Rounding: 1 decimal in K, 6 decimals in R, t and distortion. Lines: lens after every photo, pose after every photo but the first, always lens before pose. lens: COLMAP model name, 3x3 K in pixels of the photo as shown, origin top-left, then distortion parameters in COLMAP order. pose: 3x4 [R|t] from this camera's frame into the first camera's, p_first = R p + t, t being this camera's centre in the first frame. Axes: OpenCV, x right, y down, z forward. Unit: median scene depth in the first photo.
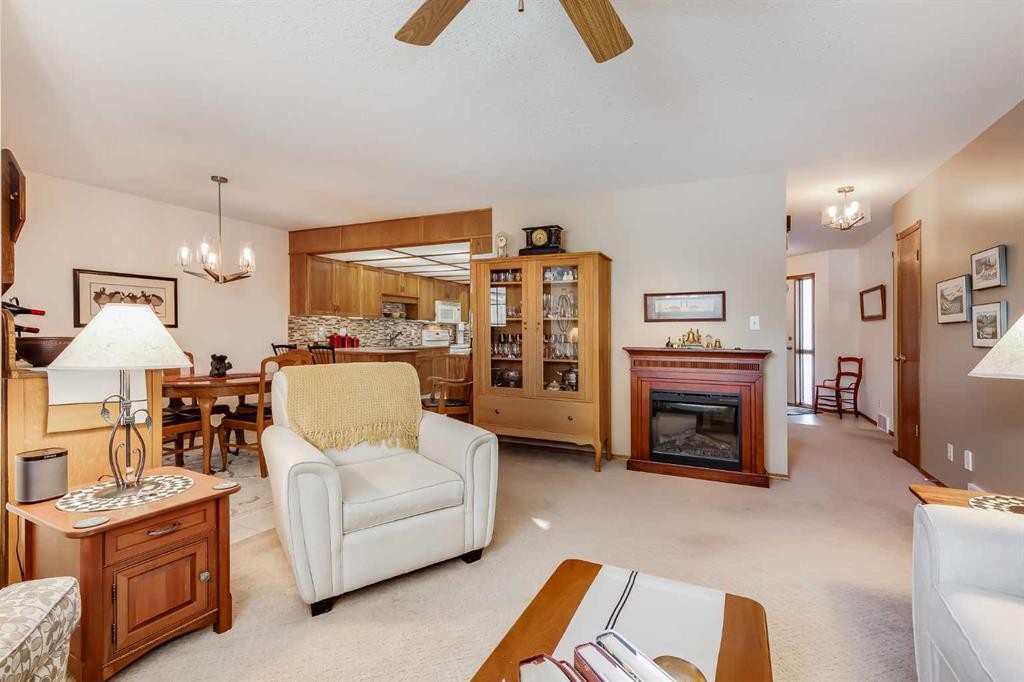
lens RADIAL K [[466.7, 0, 518.3], [0, 466.7, 337.9], [0, 0, 1]] dist [0.011312, -0.000084]
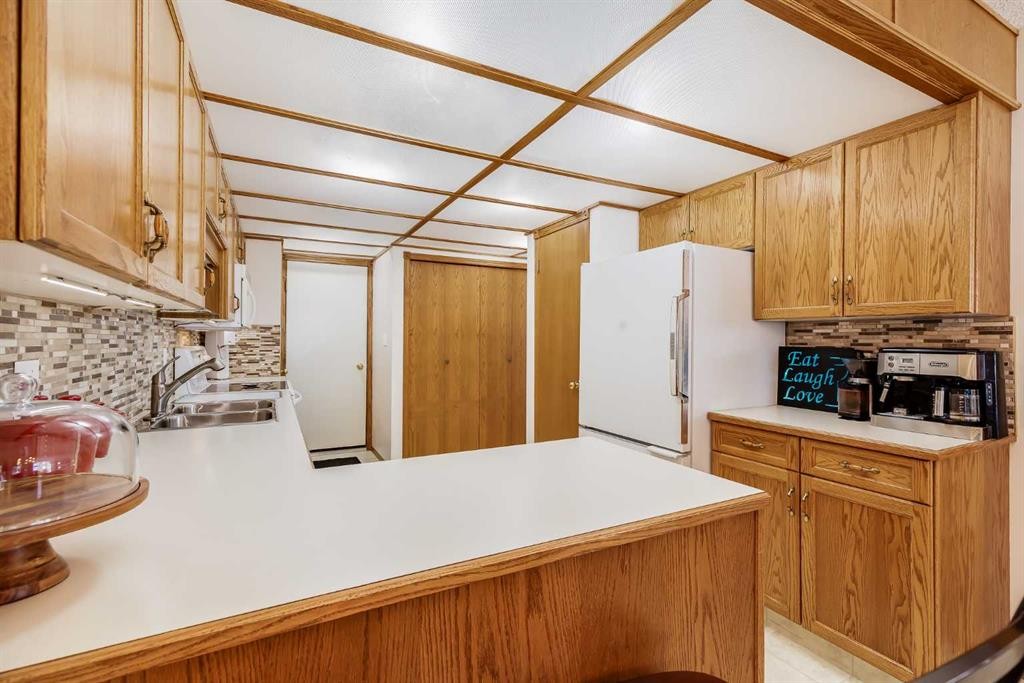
lens RADIAL K [[466.7, 0, 518.3], [0, 466.7, 338.4], [0, 0, 1]] dist [0.011312, -0.000084]
pose [[0.601776, 0.008730, 0.798617, -0.356082], [-0.005767, 0.999962, -0.006586, -0.025048], [-0.798644, -0.000642, 0.601803, 0.672310]]
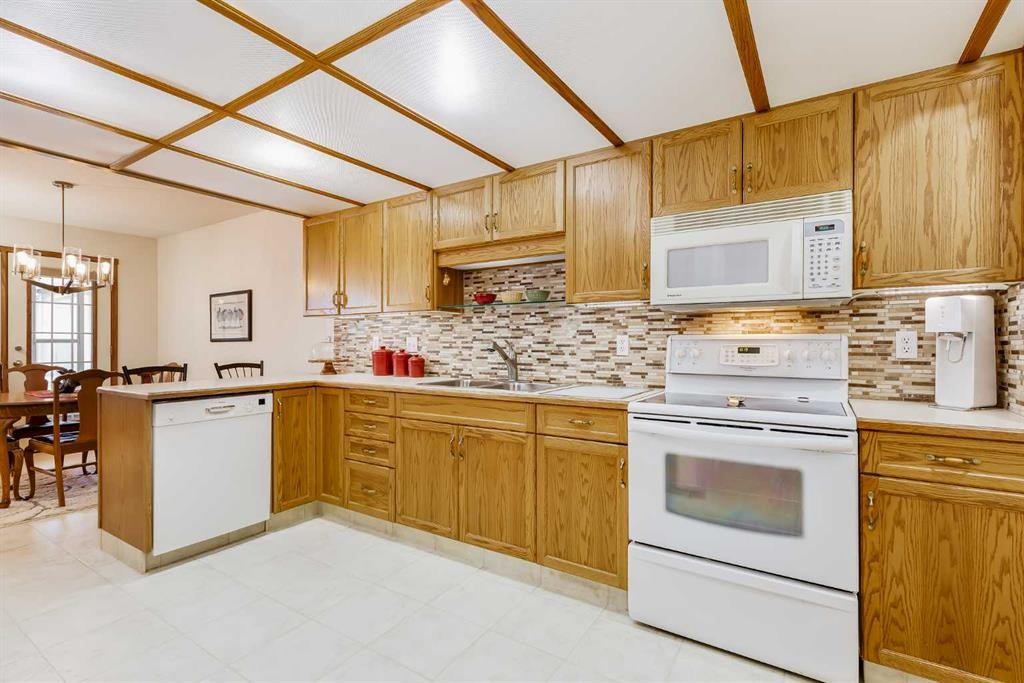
lens RADIAL K [[466.7, 0, 518.3], [0, 466.7, 338.4], [0, 0, 1]] dist [0.011312, -0.000084]
pose [[-0.125933, -0.003407, -0.992033, 0.093699], [-0.001190, 0.999994, -0.003283, -0.015548], [0.992038, 0.000767, -0.125936, 1.037647]]
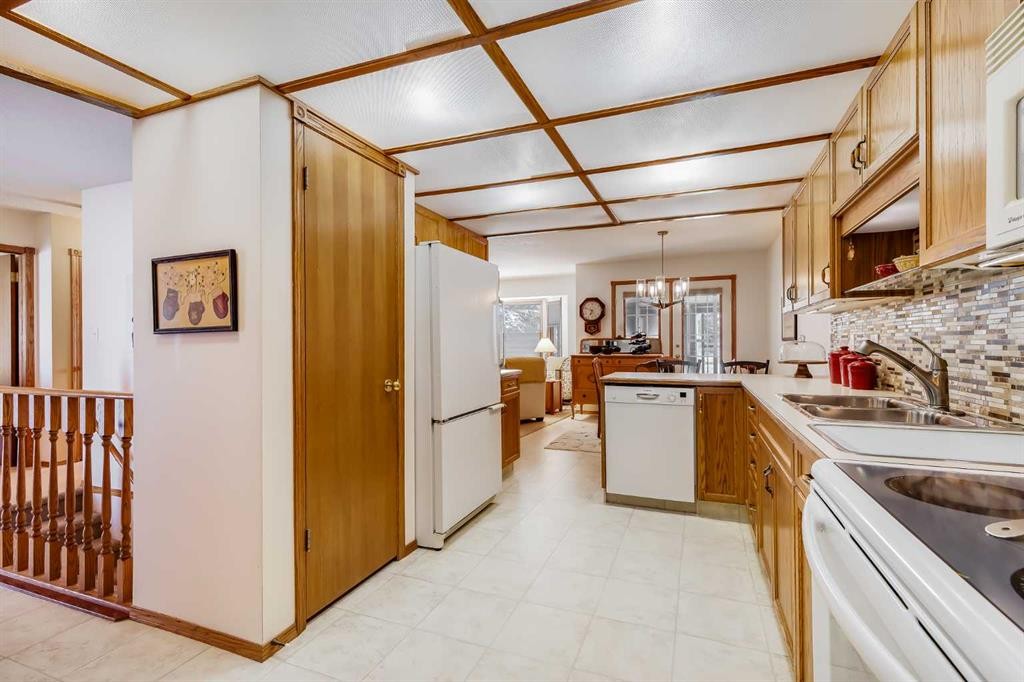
lens RADIAL K [[465.3, 0, 512.0], [0, 465.3, 341.0], [0, 0, 1]] dist [0.009912, 0.000234]
pose [[-0.998088, 0.009620, -0.061062, -0.063693], [0.009695, 0.999953, -0.000933, -0.015489], [0.061050, -0.001523, -0.998134, 1.186842]]
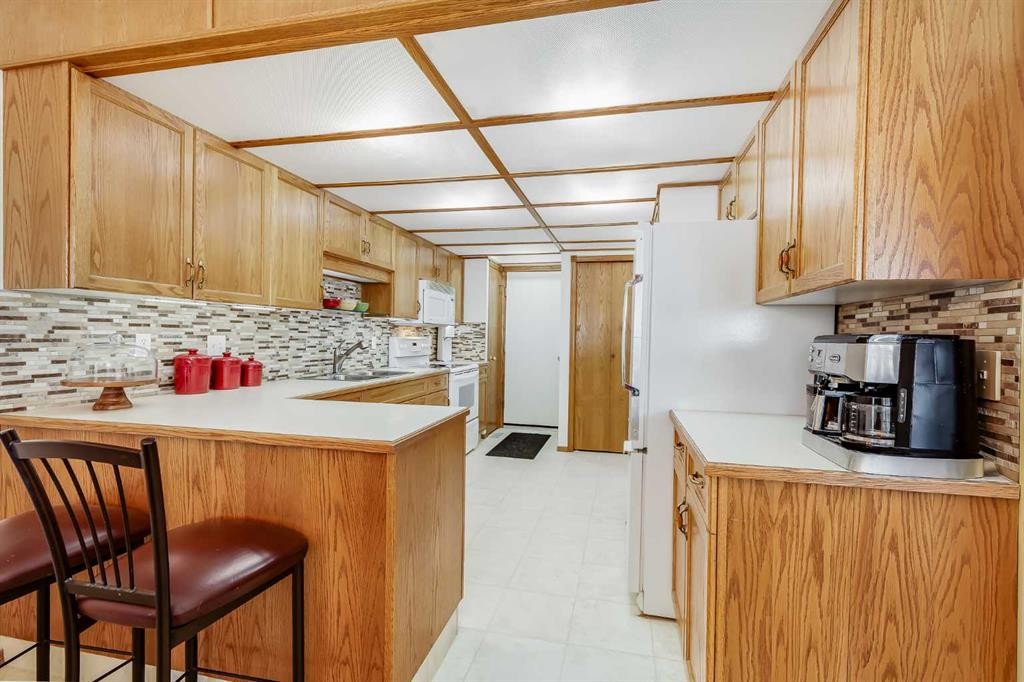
lens RADIAL K [[465.3, 0, 512.0], [0, 465.3, 341.0], [0, 0, 1]] dist [0.009912, 0.000234]
pose [[0.978486, 0.016485, 0.205653, -0.197171], [-0.018261, 0.999810, 0.006745, -0.020131], [-0.205503, -0.010355, 0.978602, 0.523855]]
